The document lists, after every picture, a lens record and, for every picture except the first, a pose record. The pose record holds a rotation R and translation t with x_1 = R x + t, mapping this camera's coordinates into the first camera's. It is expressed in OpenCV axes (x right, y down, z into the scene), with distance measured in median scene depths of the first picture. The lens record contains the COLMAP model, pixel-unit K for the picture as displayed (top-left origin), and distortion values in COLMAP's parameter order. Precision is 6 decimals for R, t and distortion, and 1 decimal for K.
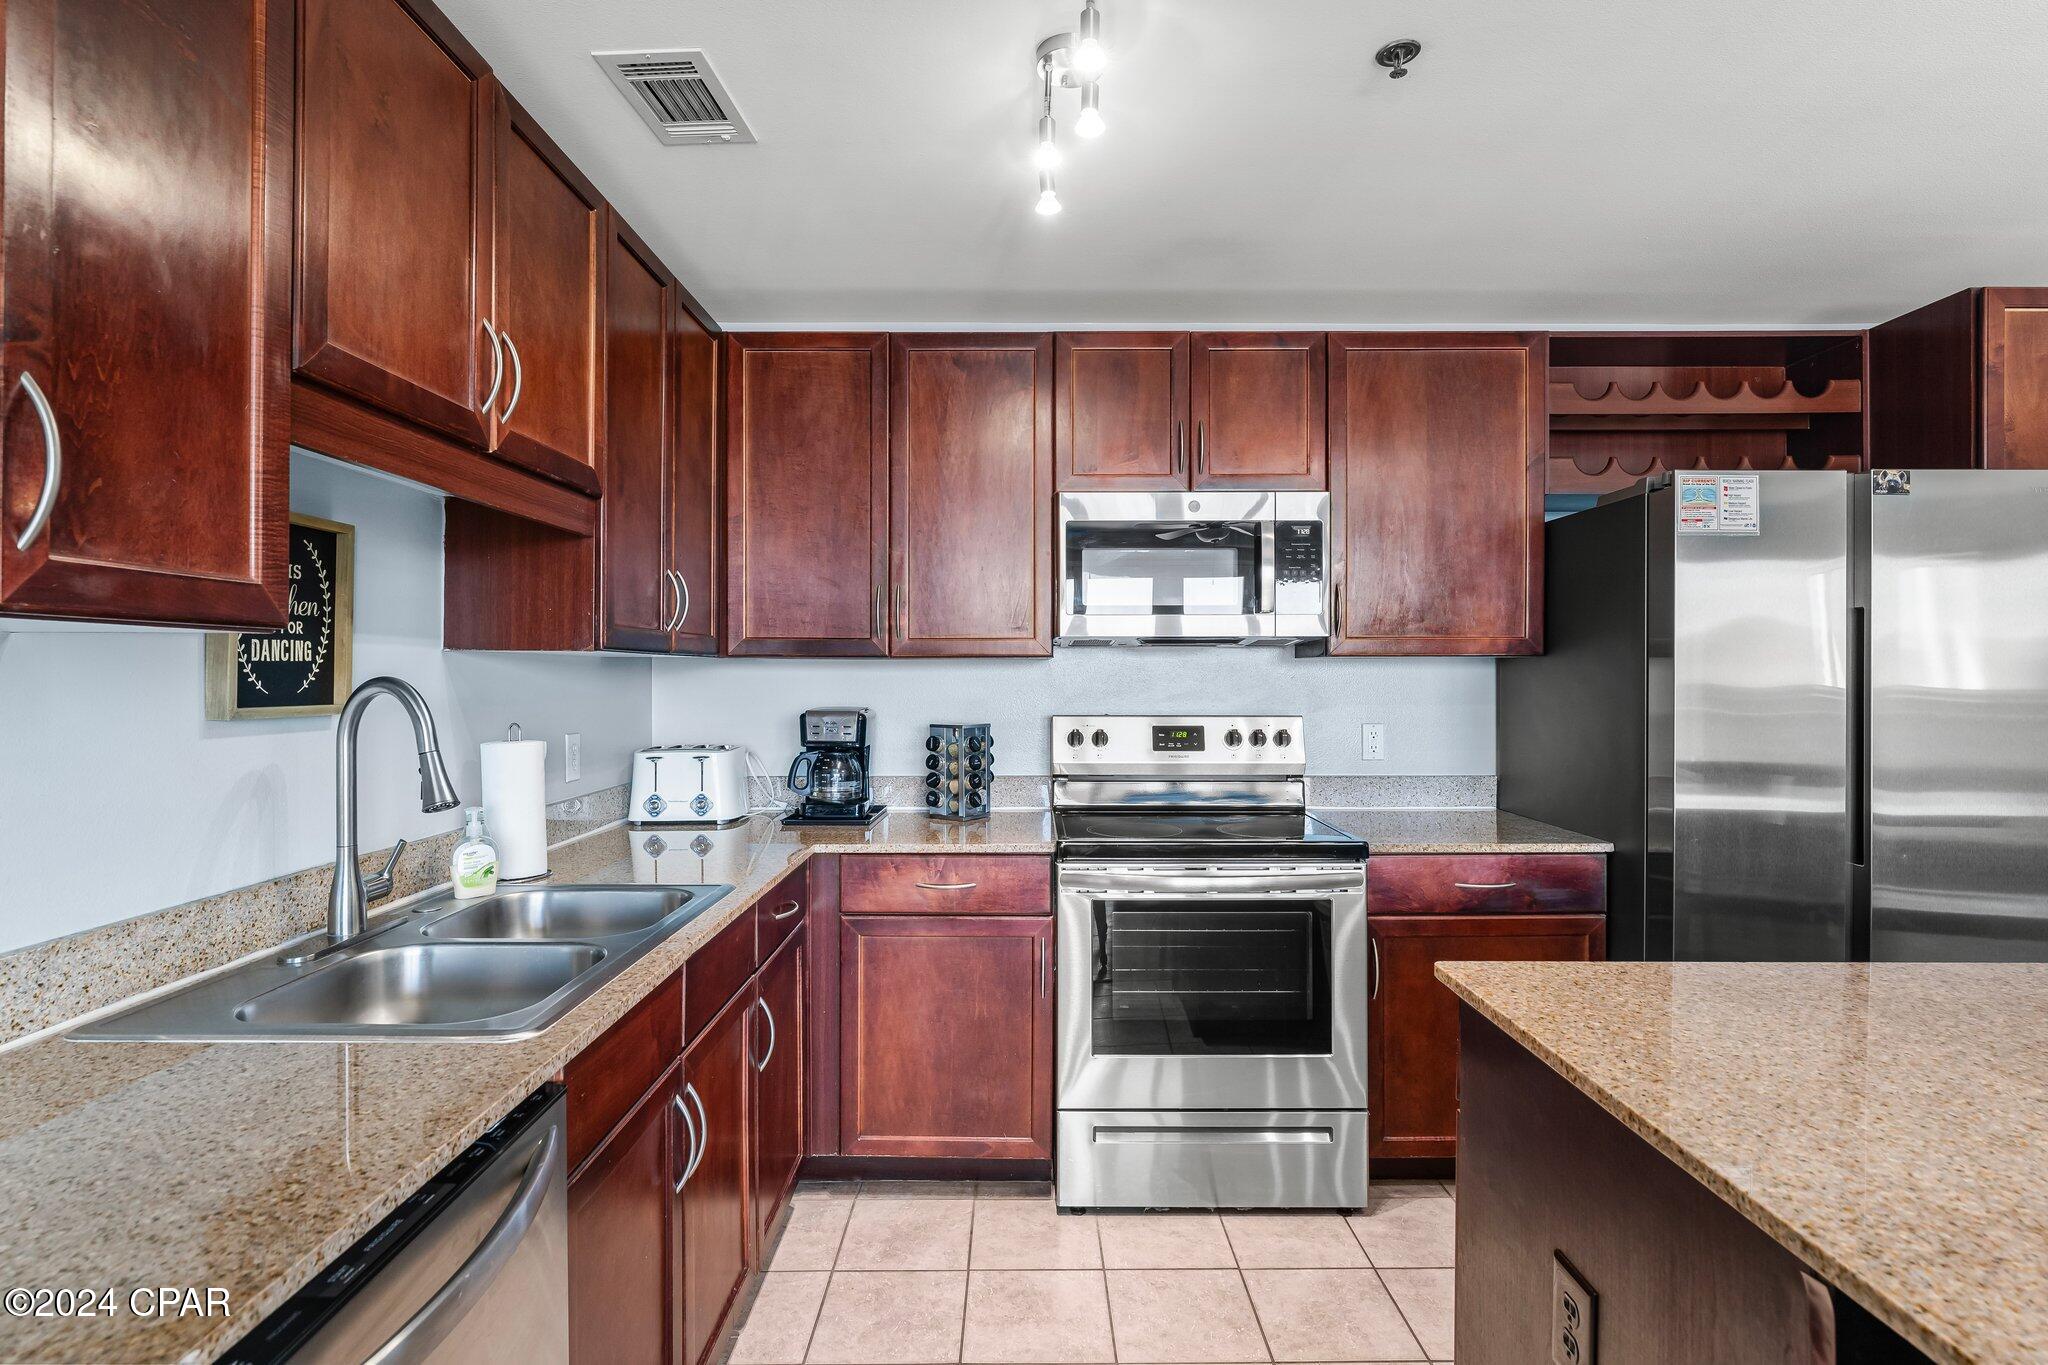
lens RADIAL K [[995.6, 0, 1026.8], [0, 995.6, 677.8], [0, 0, 1]] dist [-0.000826, -0.000239]
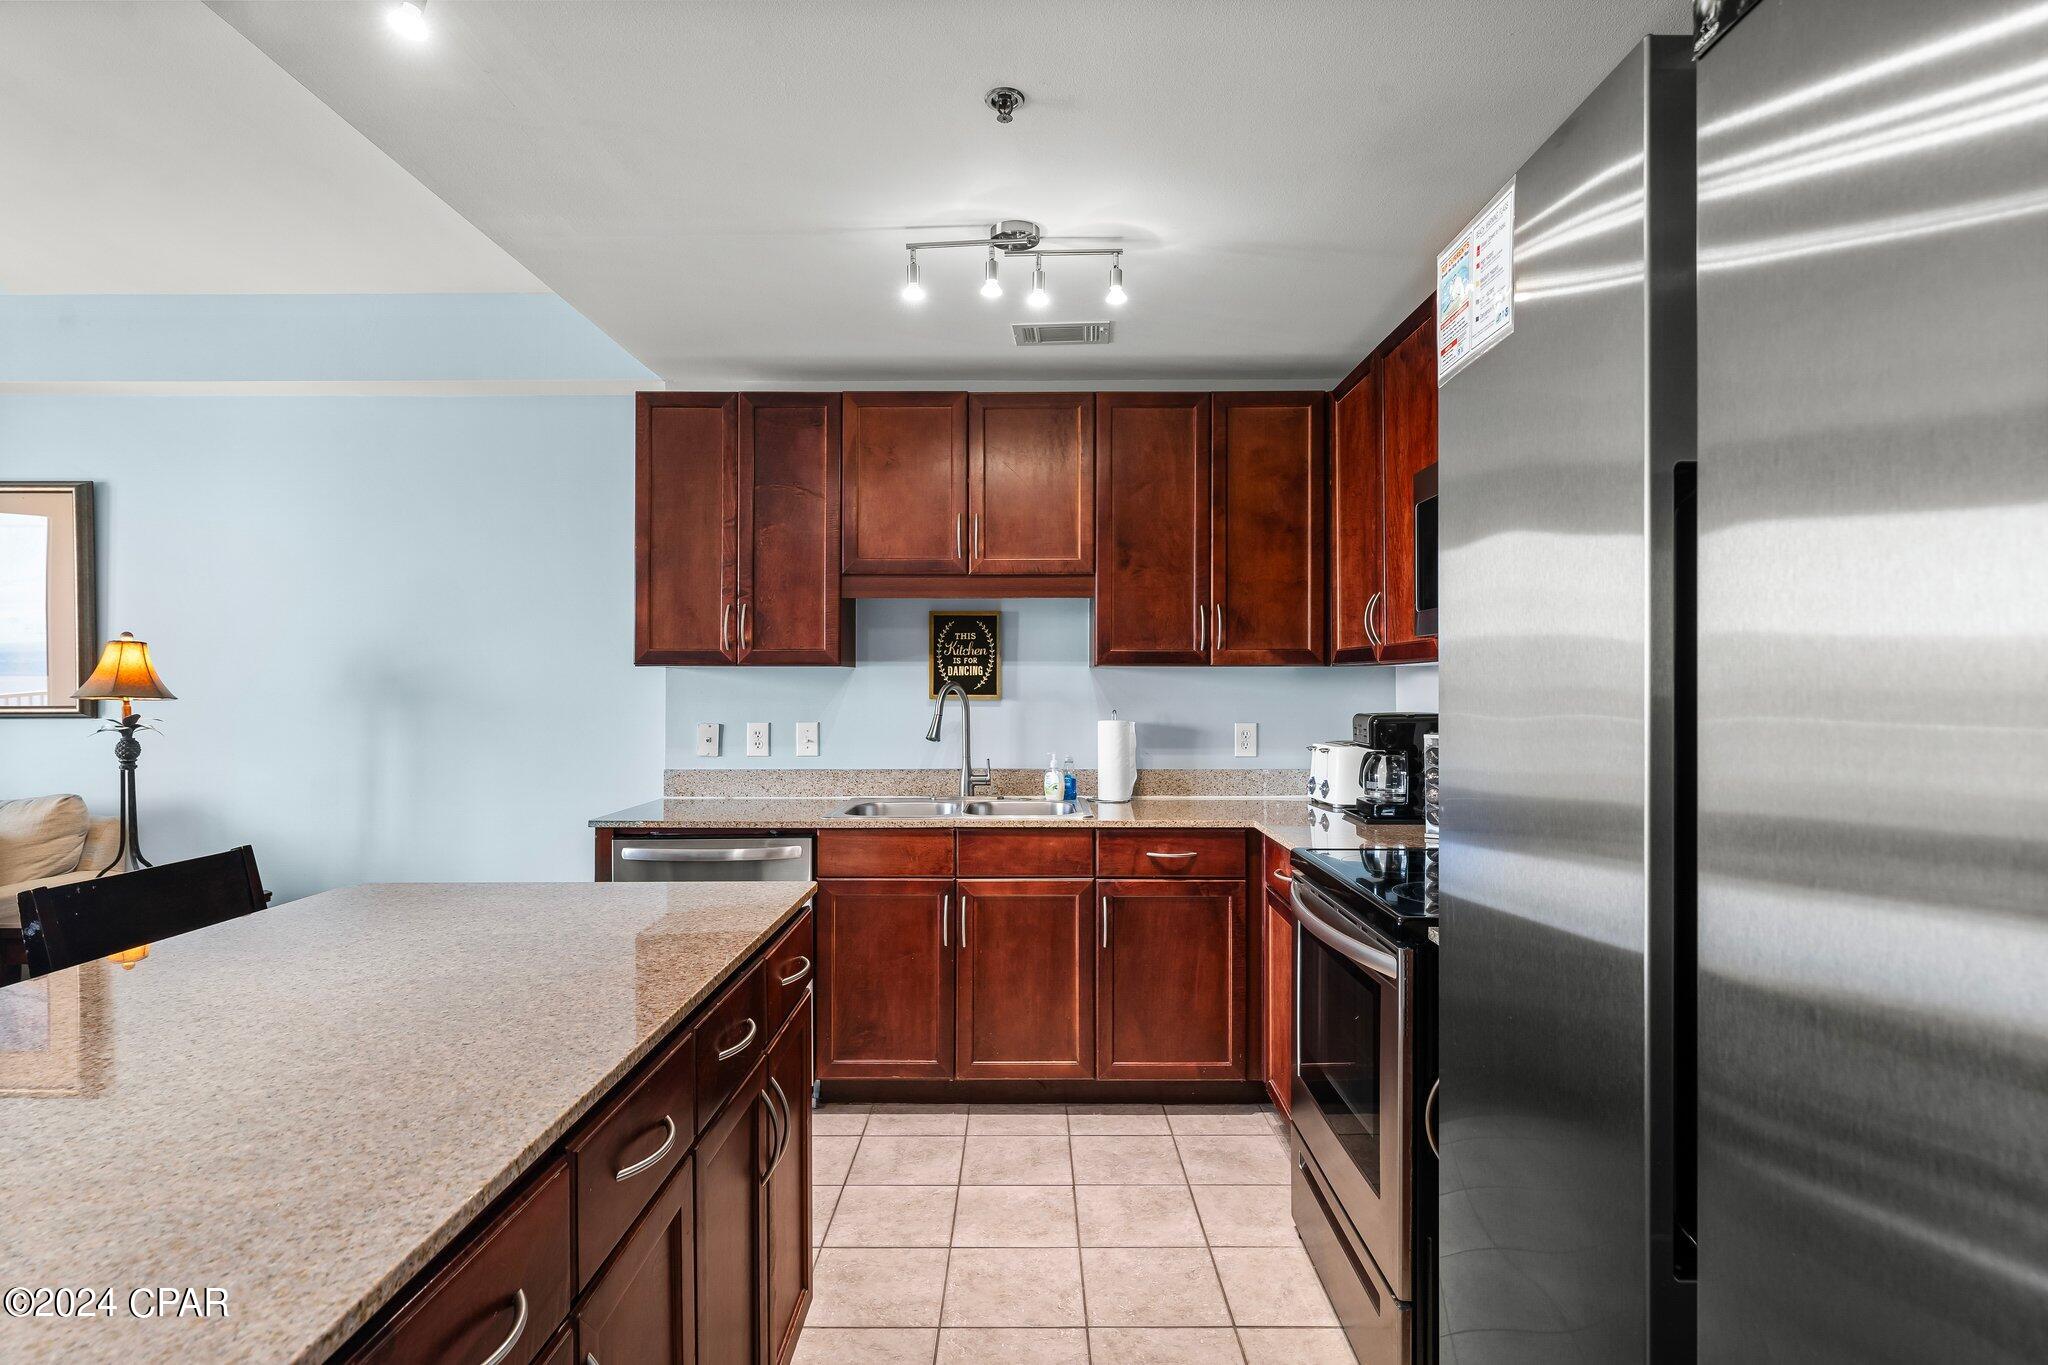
lens RADIAL K [[1045.4, 0, 1024.0], [0, 1045.4, 682.5], [0, 0, 1]] dist [-0.000469, 0.000003]
pose [[-0.008369, -0.003005, -0.999960, 0.960159], [-0.002535, 0.999992, -0.002984, 0.003781], [0.999962, 0.002510, -0.008376, 0.660688]]
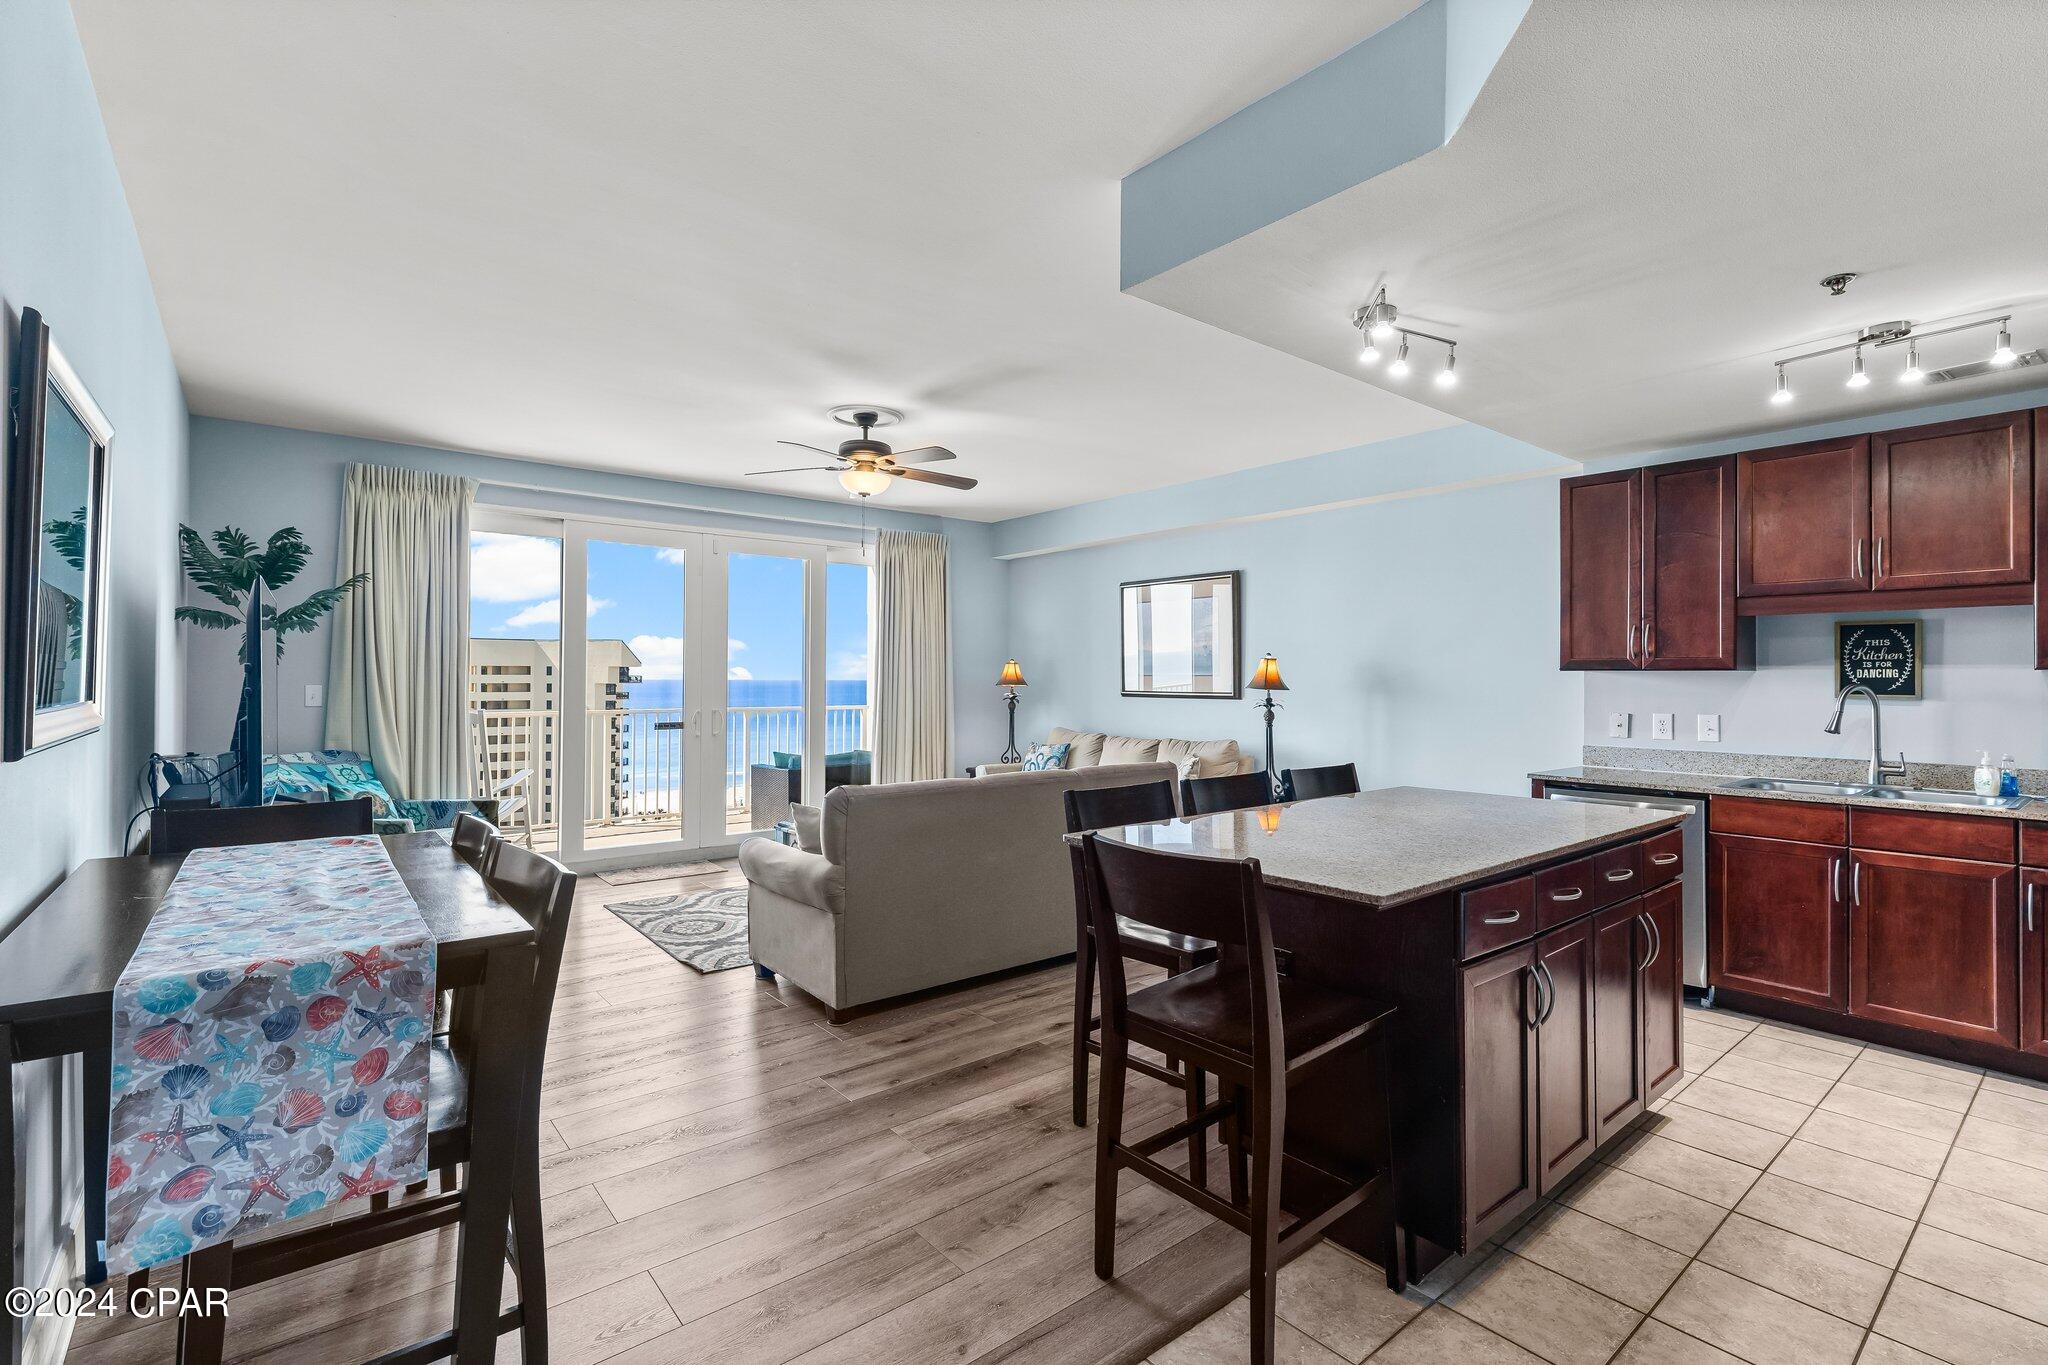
lens RADIAL K [[928.2, 0, 1022.5], [0, 928.2, 666.1], [0, 0, 1]] dist [-0.002884, 0.000437]
pose [[-0.776859, -0.011897, -0.629562, 1.436841], [-0.006460, 0.999919, -0.010923, -0.003403], [0.629641, -0.004419, -0.776873, 0.842028]]
